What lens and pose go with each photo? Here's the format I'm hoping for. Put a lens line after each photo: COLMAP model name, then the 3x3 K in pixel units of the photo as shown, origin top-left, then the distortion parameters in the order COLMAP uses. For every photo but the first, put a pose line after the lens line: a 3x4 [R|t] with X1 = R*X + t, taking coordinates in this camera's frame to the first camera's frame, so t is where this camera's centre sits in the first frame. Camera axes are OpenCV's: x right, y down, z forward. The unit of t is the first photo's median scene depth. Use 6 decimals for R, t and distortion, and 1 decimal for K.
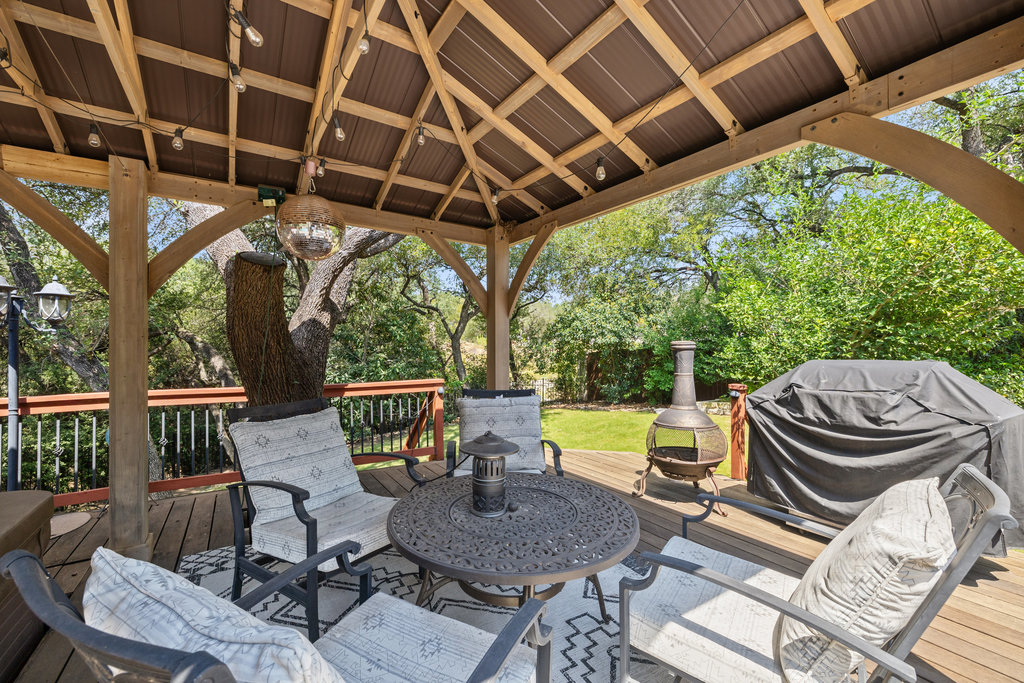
lens RADIAL K [[428.1, 0, 512.4], [0, 428.1, 345.0], [0, 0, 1]] dist [0.000467, 0.000485]
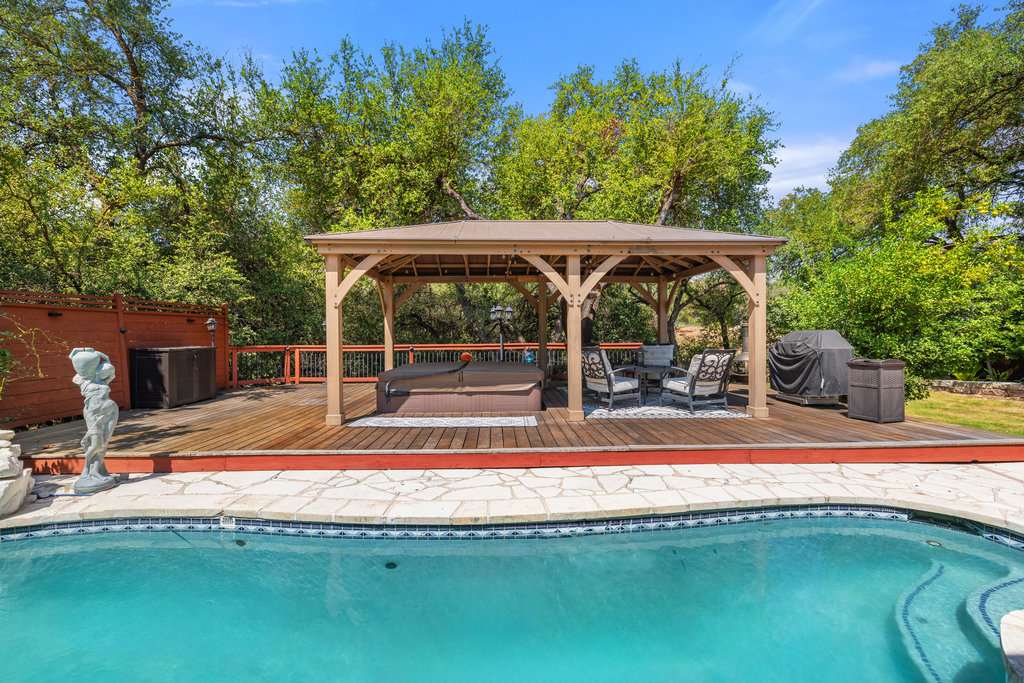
lens RADIAL K [[428.1, 0, 511.2], [0, 428.1, 338.7], [0, 0, 1]] dist [0.000467, 0.000485]
pose [[0.859234, 0.004546, -0.511562, 0.126239], [0.004256, 0.999862, 0.016033, 0.008077], [0.511565, -0.015954, 0.859097, -0.396624]]
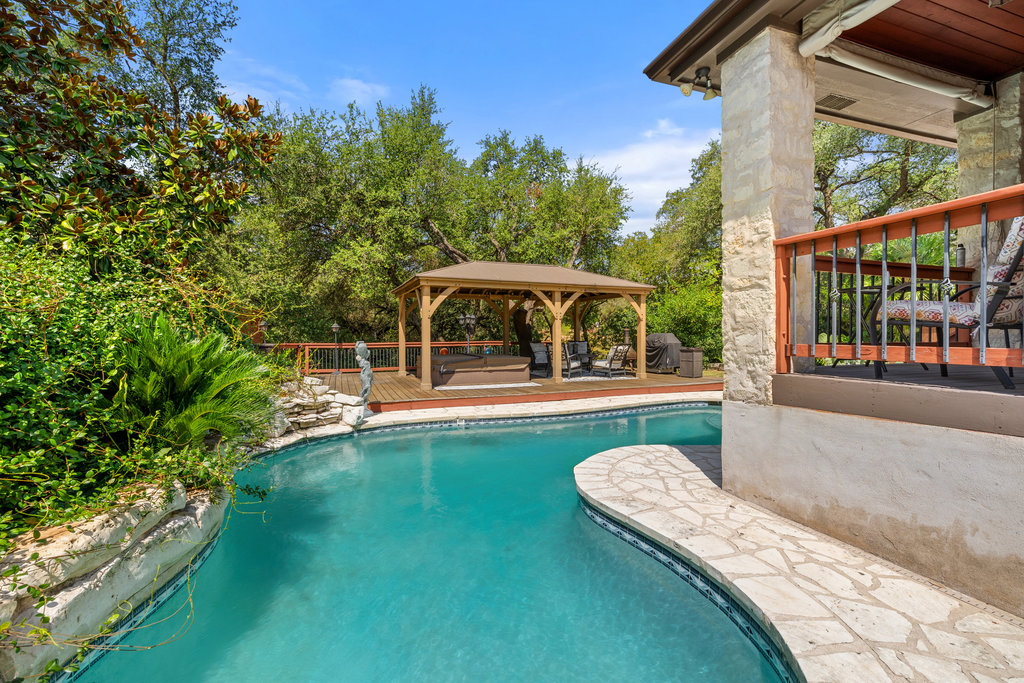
lens RADIAL K [[428.1, 0, 512.6], [0, 428.1, 338.9], [0, 0, 1]] dist [0.000467, 0.000485]
pose [[0.983191, 0.004073, -0.182536, 0.024576], [-0.001396, 0.999890, 0.014790, 0.006789], [0.182576, -0.014286, 0.983088, -0.757928]]
